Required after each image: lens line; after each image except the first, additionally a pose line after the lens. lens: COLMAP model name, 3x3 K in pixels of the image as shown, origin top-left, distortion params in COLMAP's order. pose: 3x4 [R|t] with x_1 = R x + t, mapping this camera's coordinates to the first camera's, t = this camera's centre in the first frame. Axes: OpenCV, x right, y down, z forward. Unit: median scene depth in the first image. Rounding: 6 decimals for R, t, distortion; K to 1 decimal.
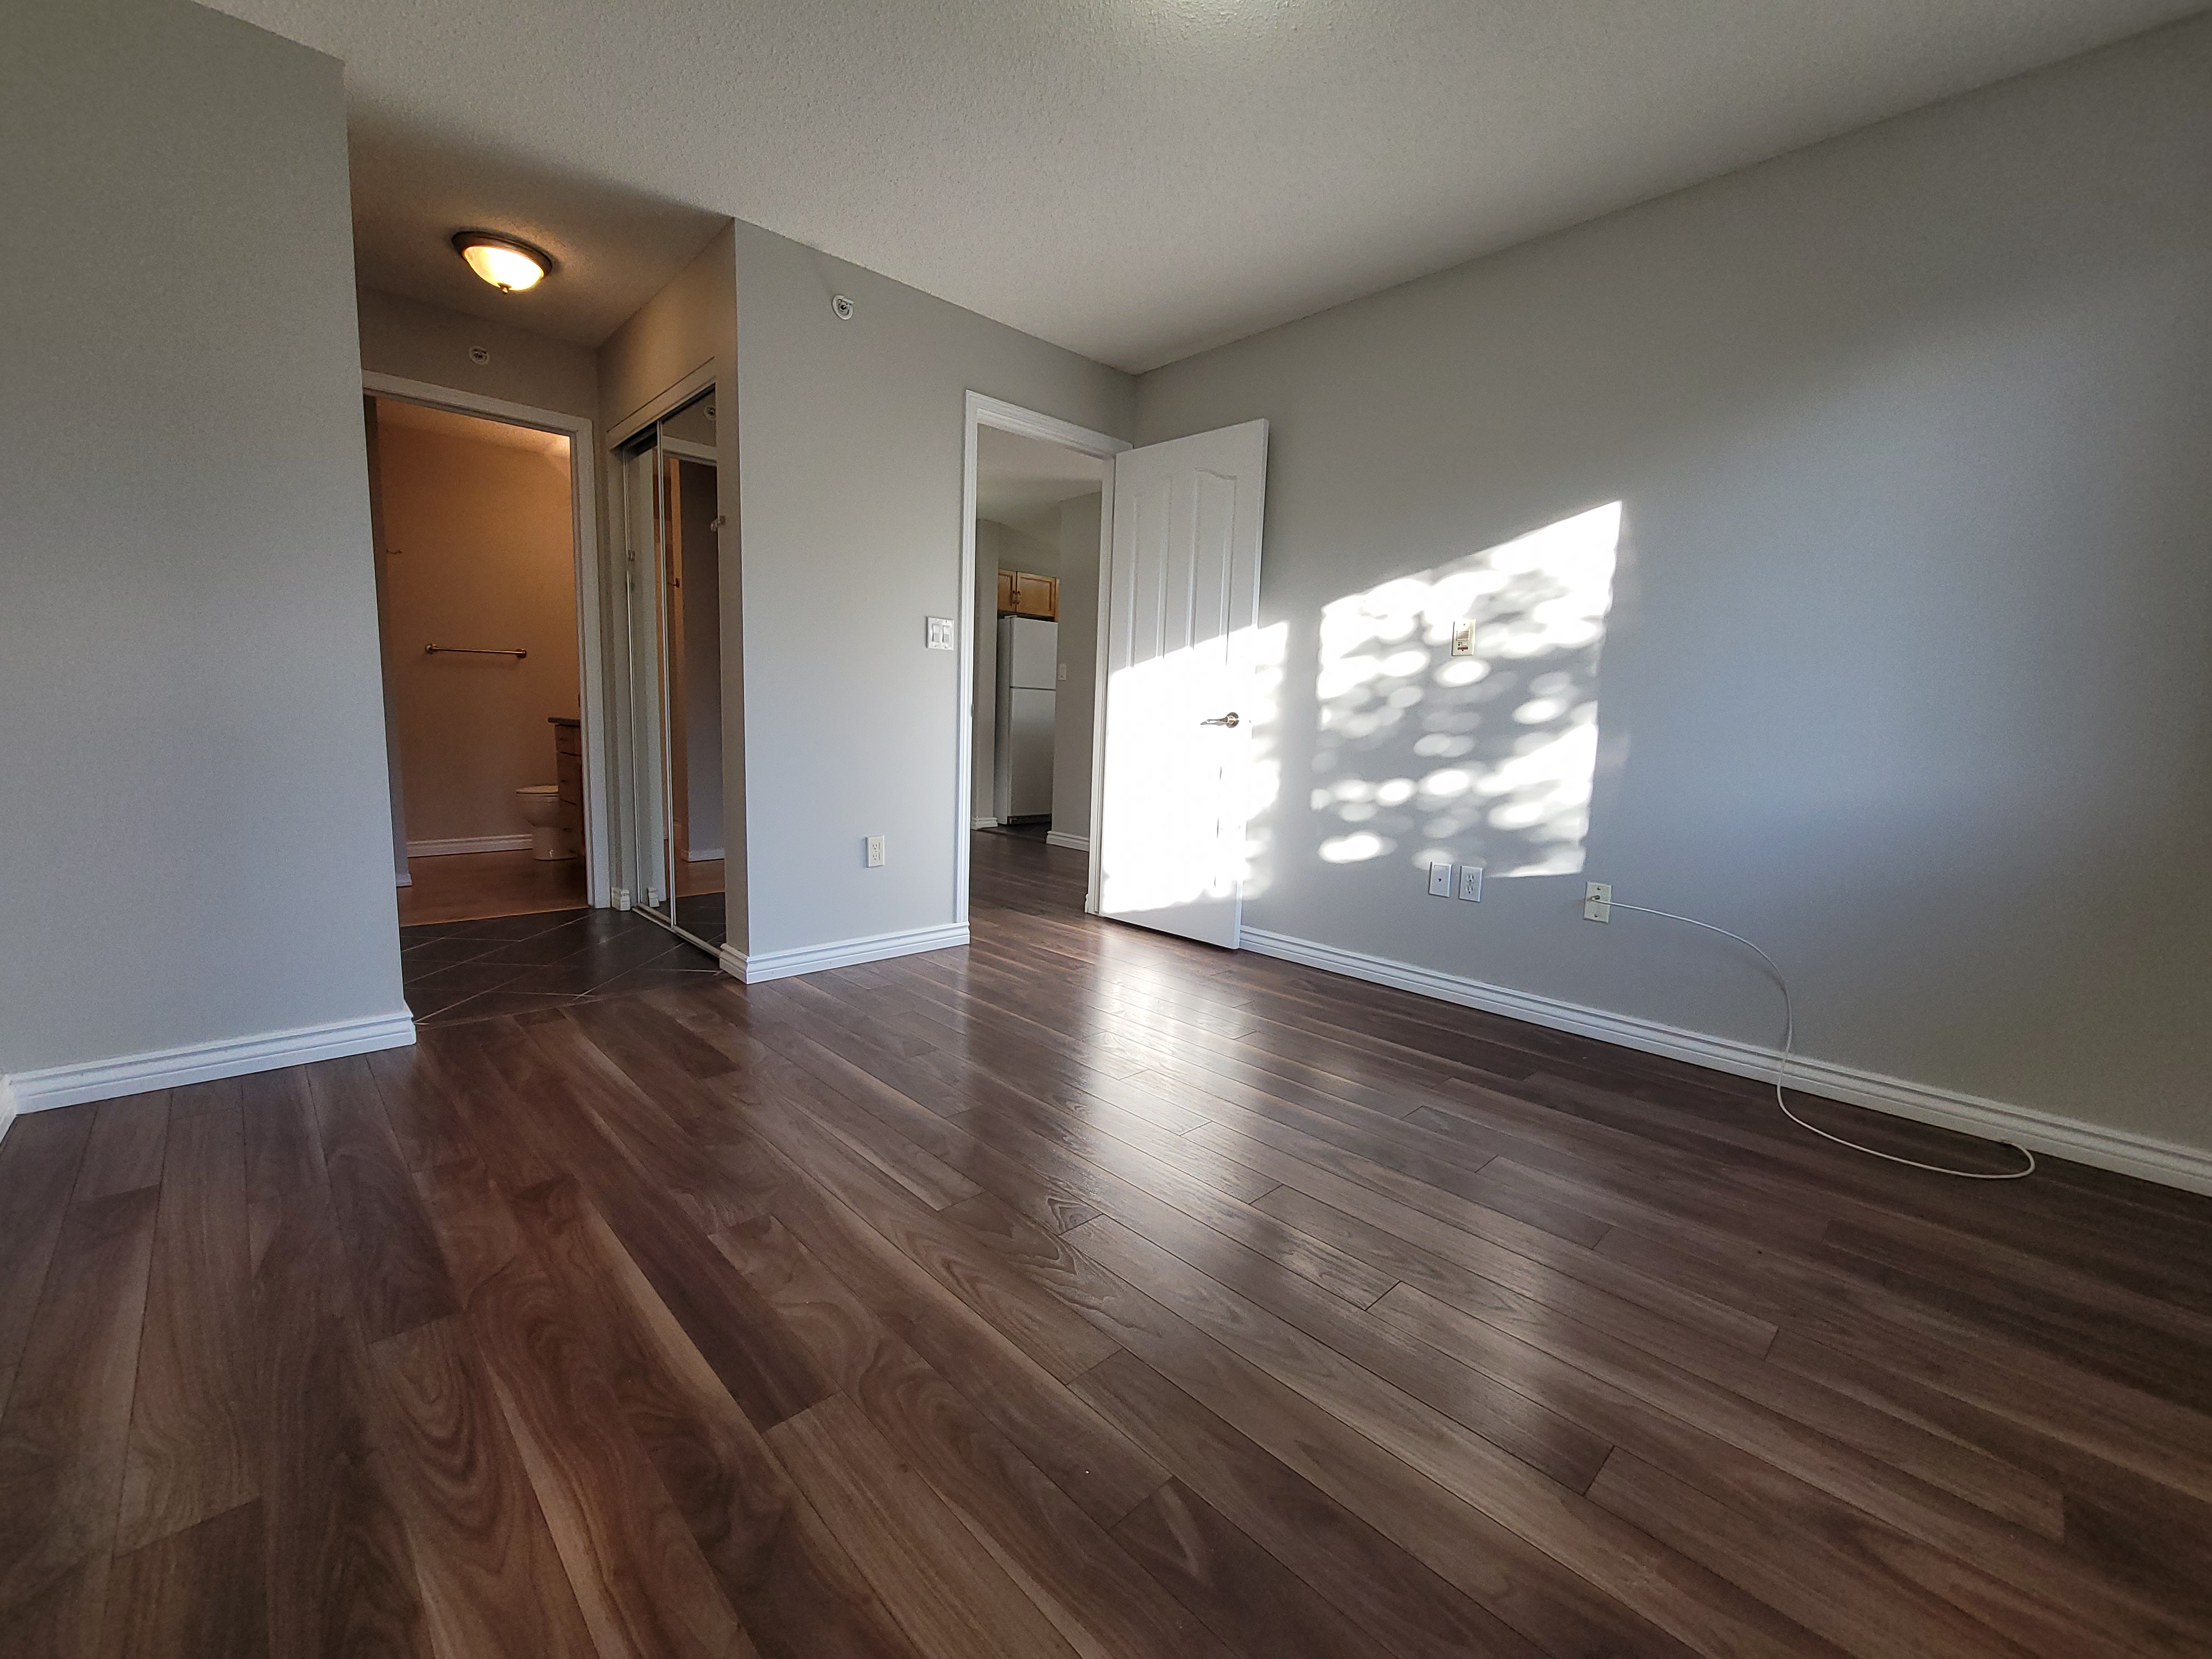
lens RADIAL K [[908.3, 0, 1108.8], [0, 908.3, 827.0], [0, 0, 1]] dist [-0.004941, 0.000388]
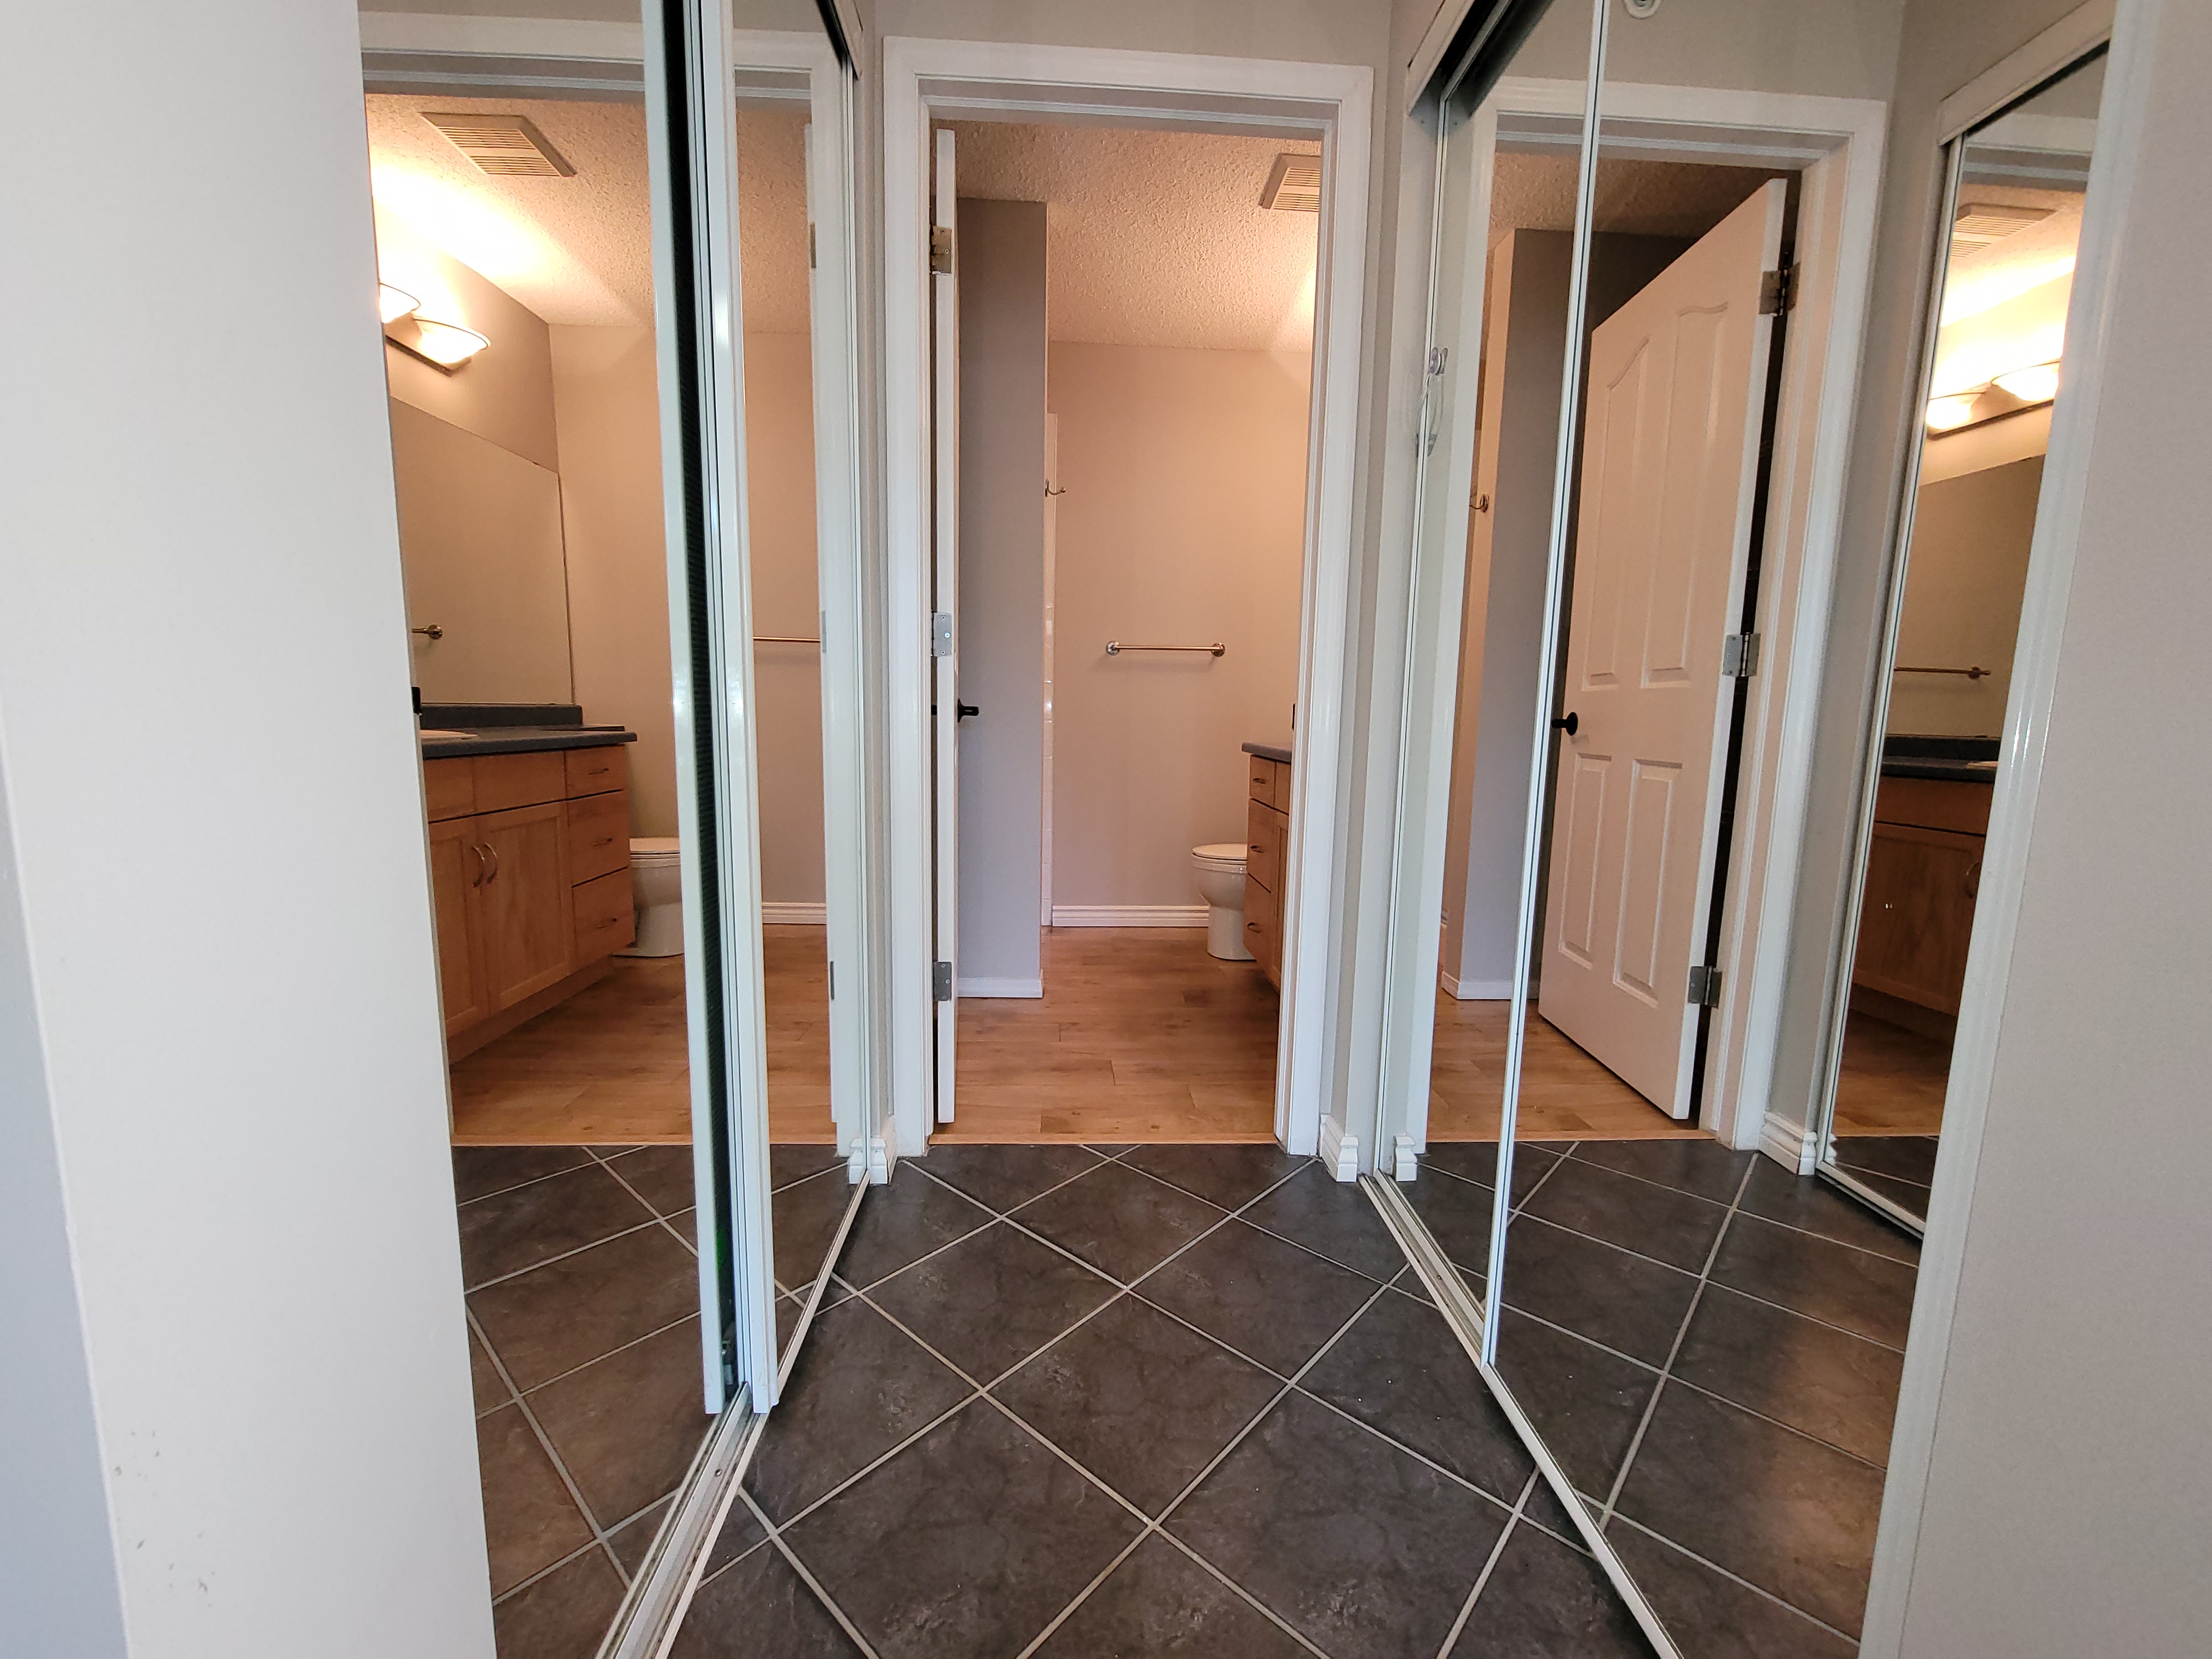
lens RADIAL K [[908.3, 0, 1105.0], [0, 908.3, 833.4], [0, 0, 1]] dist [-0.004941, 0.000388]
pose [[0.754686, 0.073259, -0.651983, -0.302351], [-0.086151, 0.996207, 0.012216, -0.063554], [0.650405, 0.046949, 0.758135, 0.508124]]
